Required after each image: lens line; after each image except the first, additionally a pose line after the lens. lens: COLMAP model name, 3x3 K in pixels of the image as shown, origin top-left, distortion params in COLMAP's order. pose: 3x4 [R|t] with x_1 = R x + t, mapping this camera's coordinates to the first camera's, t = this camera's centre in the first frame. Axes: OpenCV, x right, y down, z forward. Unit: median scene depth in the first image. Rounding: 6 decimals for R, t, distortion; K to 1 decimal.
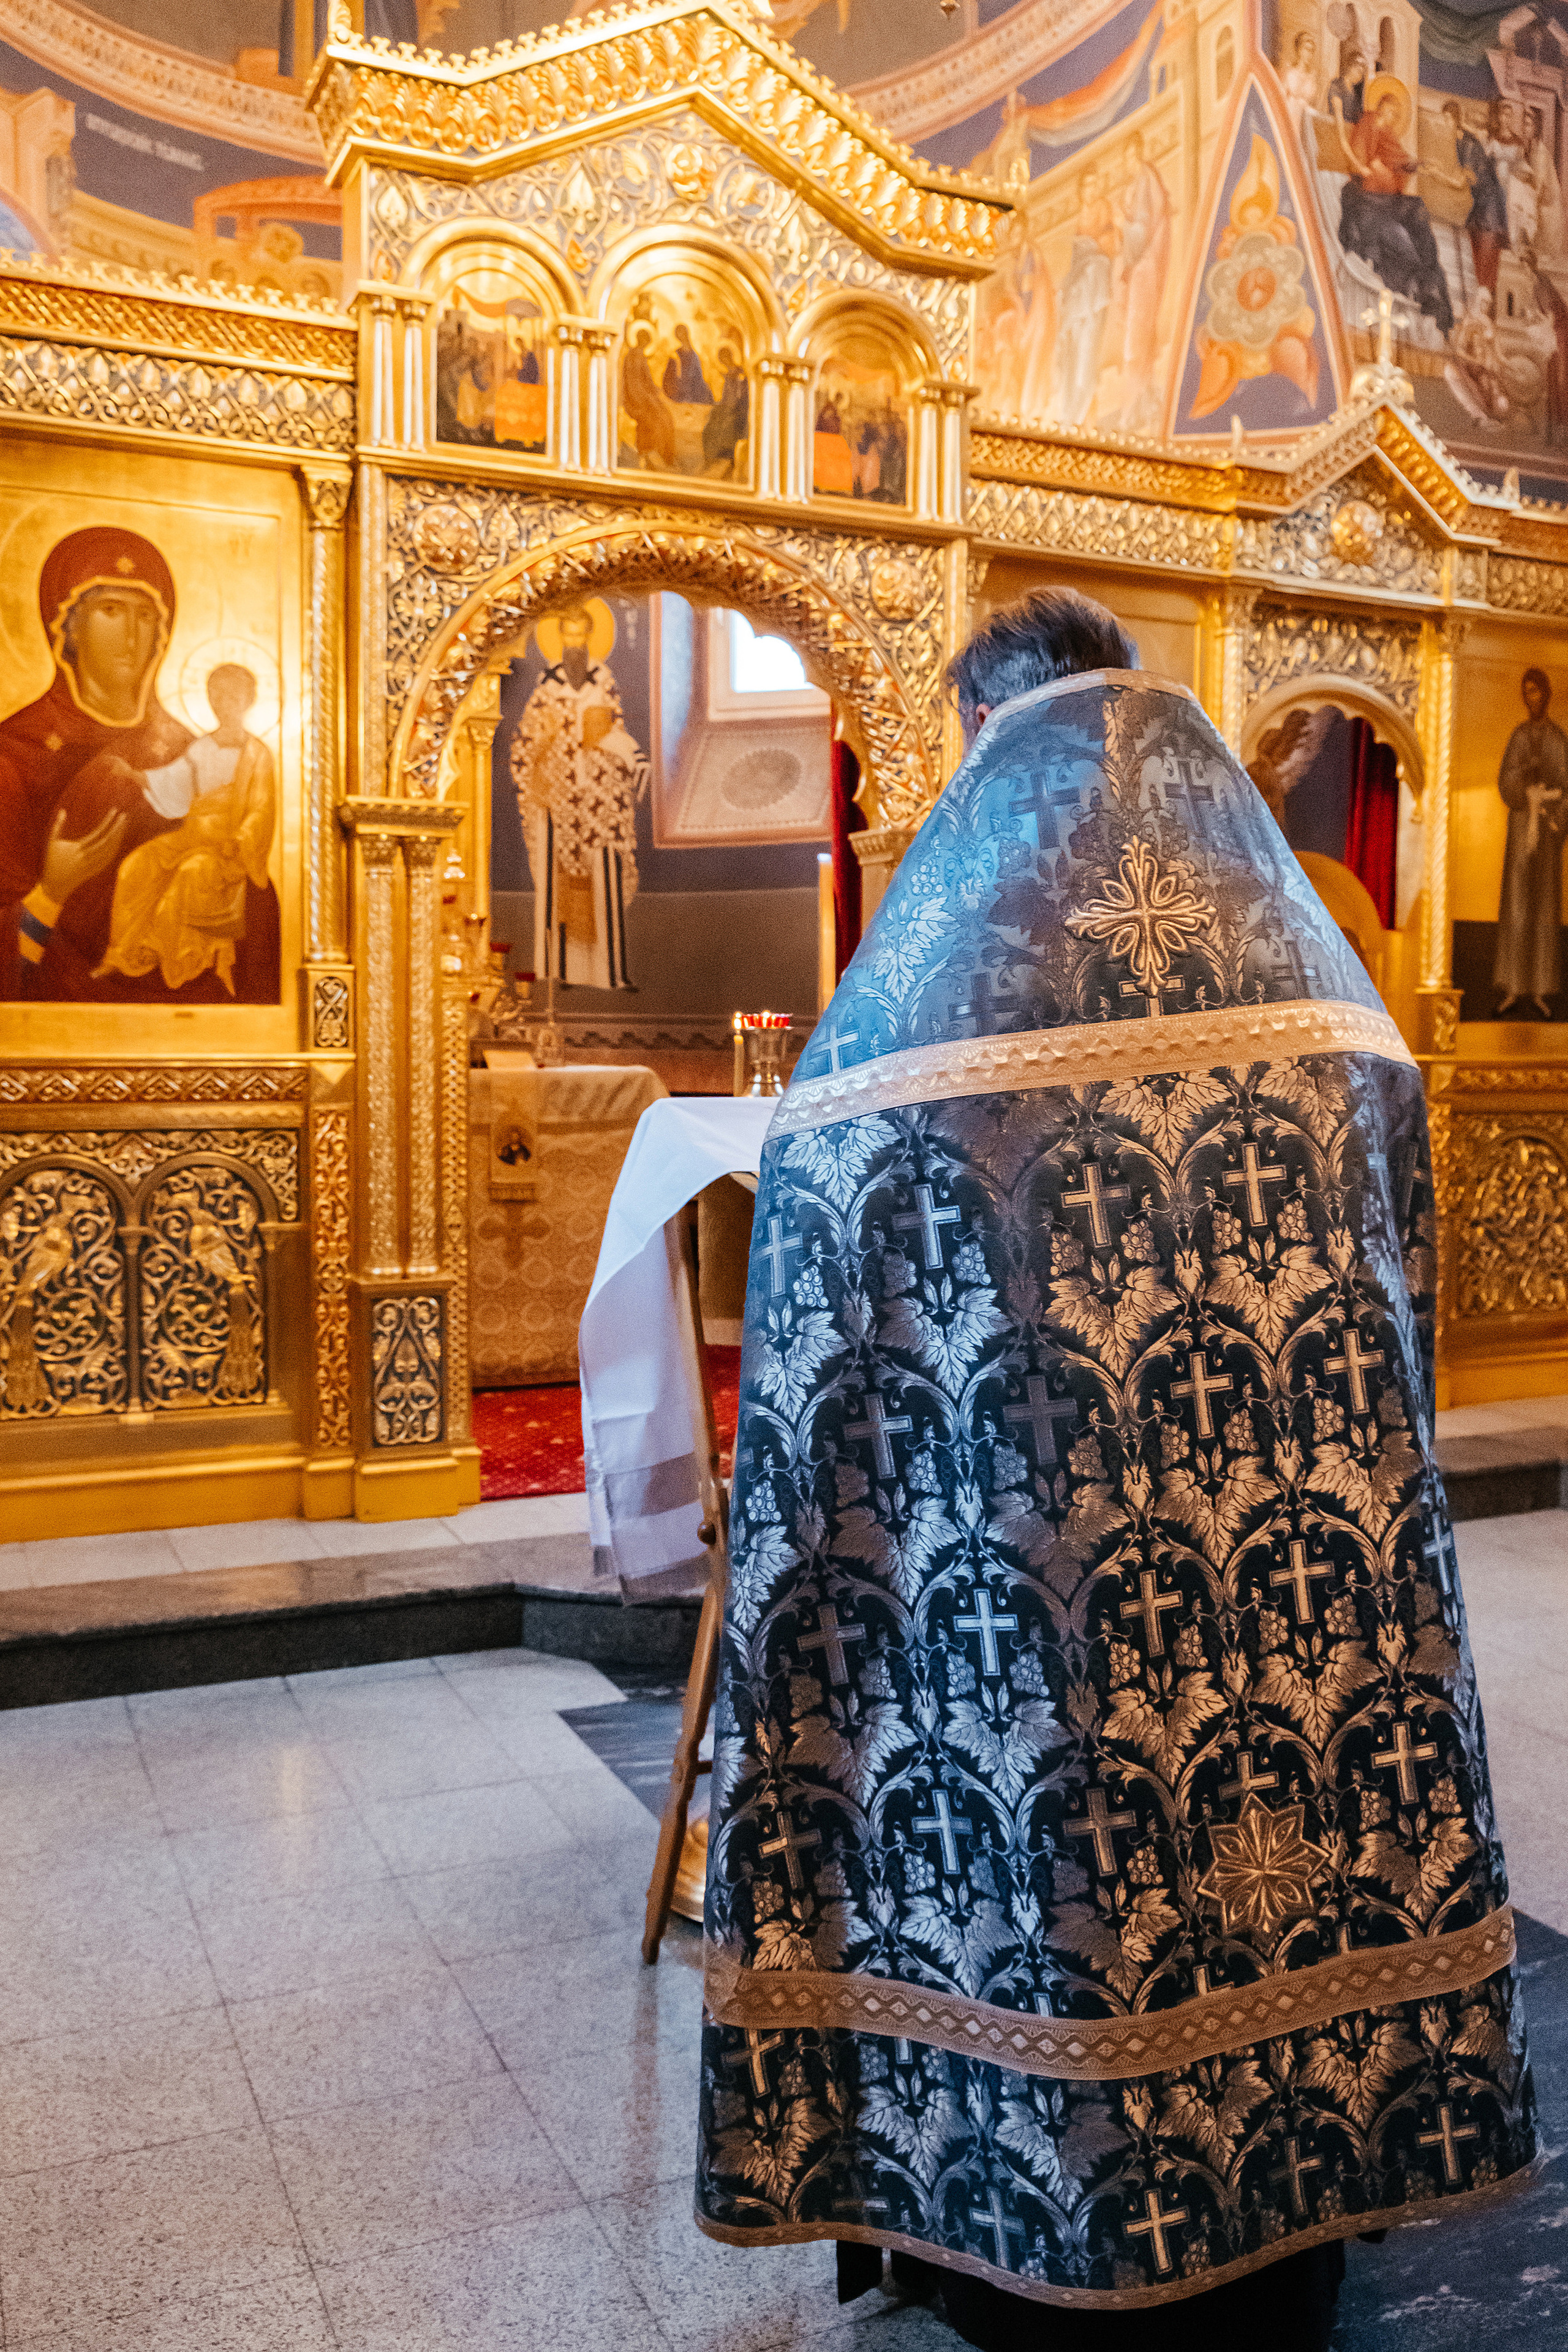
lens RADIAL K [[1959.1, 0, 784.0], [0, 1959.1, 1176.0], [0, 0, 1]] dist [-0.014599, 0.008862]
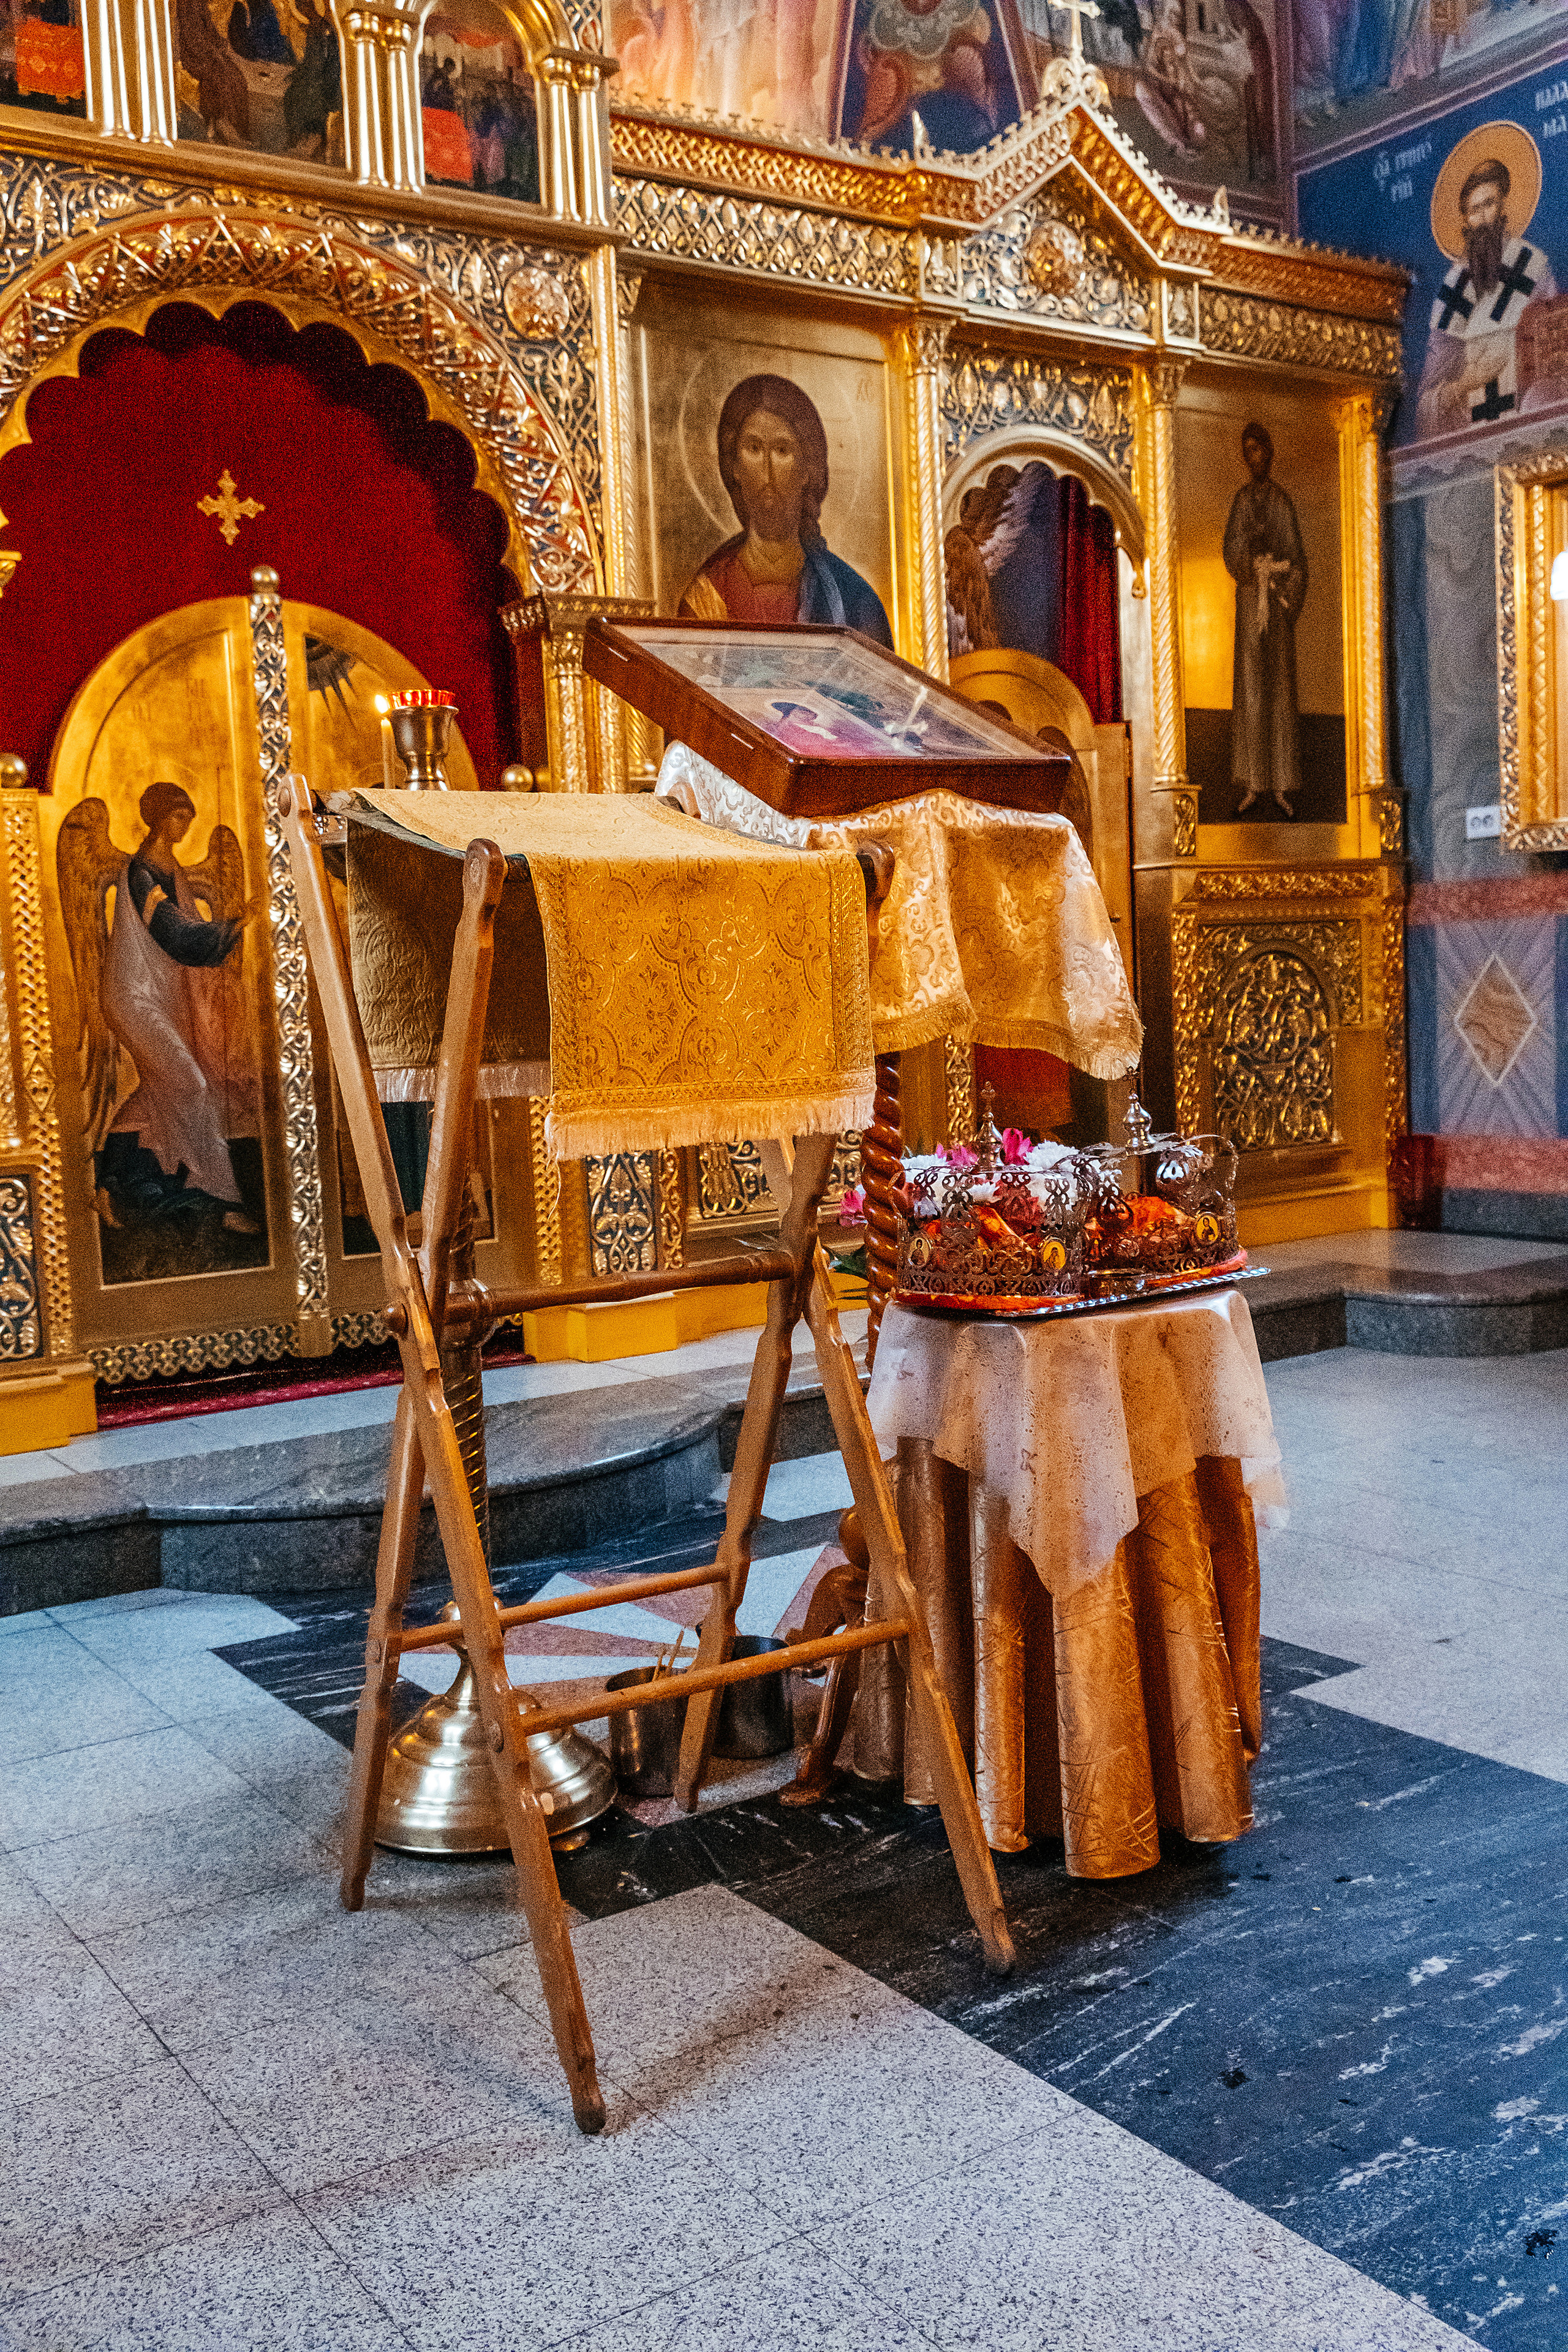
lens RADIAL K [[2139.6, 0, 784.0], [0, 2139.6, 1176.0], [0, 0, 1]] dist [0.005444, -0.006134]
pose [[0.984736, -0.069130, 0.159736, -0.009394], [0.067229, 0.997588, 0.017284, 0.061671], [-0.160546, -0.006281, 0.987008, 0.077225]]
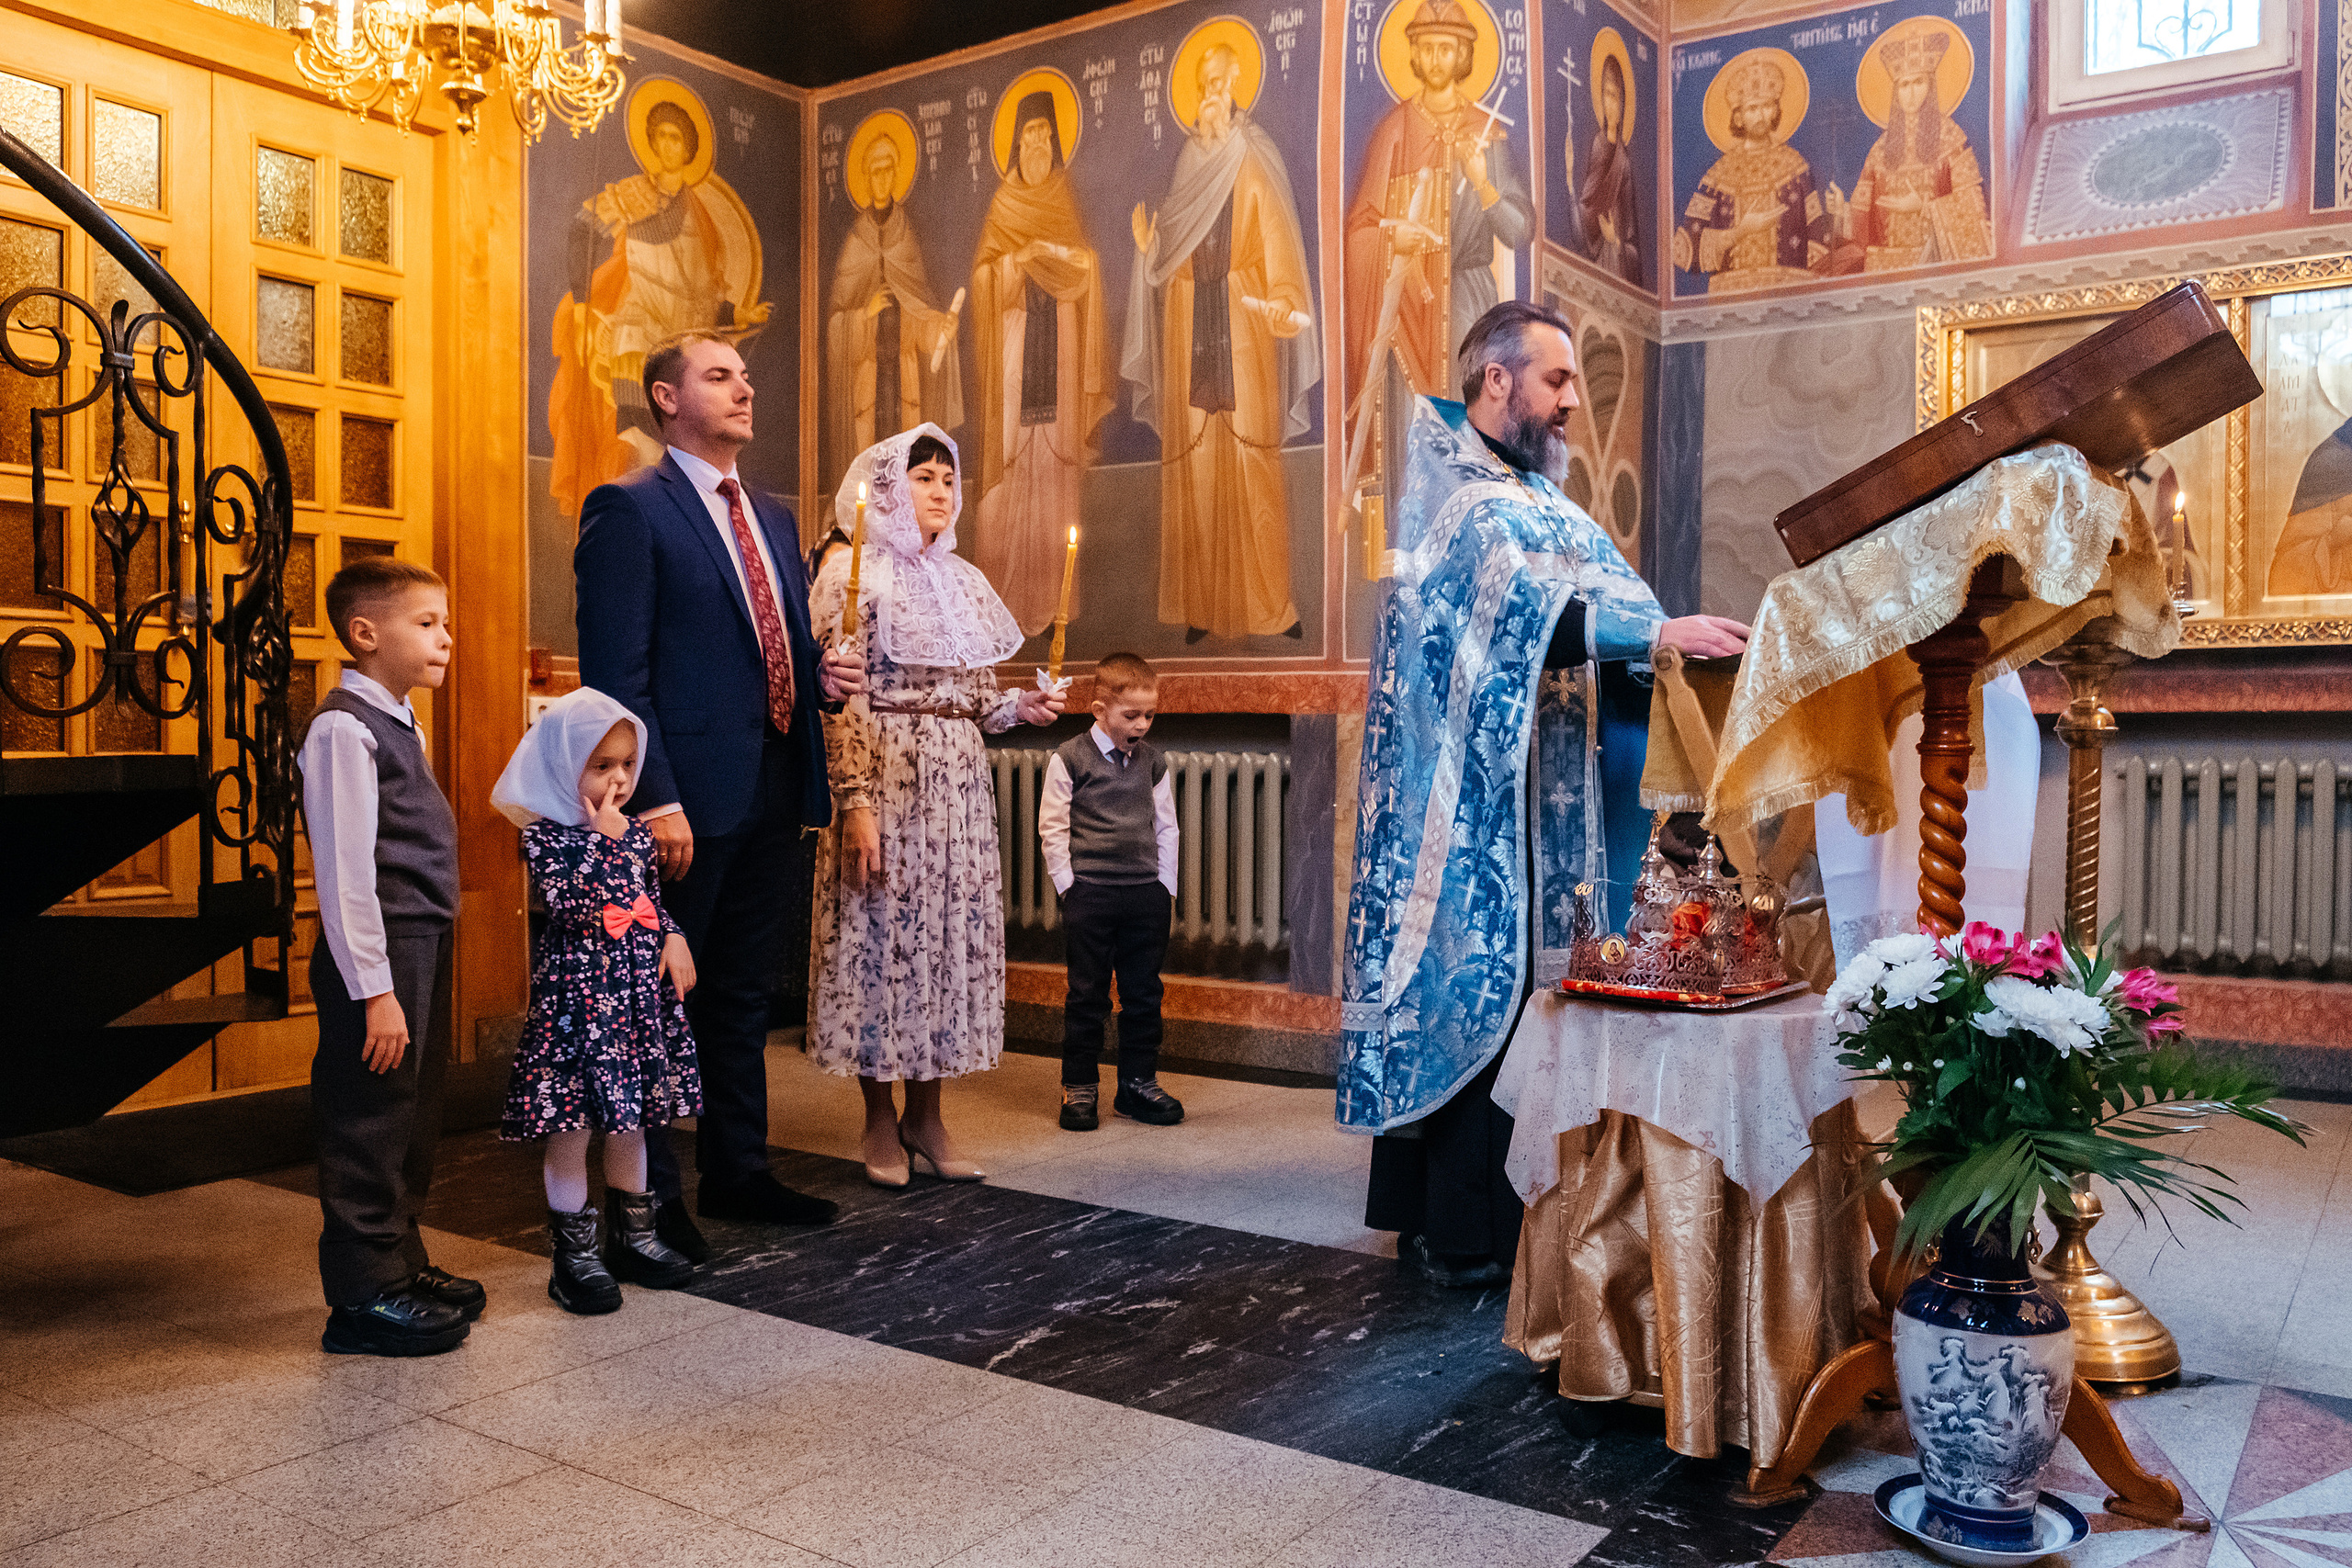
lens RADIAL K [[1876.4, 0, 1176.0], [0, 1876.4, 784.0], [0, 0, 1]] dist [0.000104, 0.000017]
pose [[-0.864381, -0.003363, -0.502826, 0.542689], [-0.051028, 0.995402, 0.081063, 0.005571], [0.500242, 0.095727, -0.860578, 0.968140]]
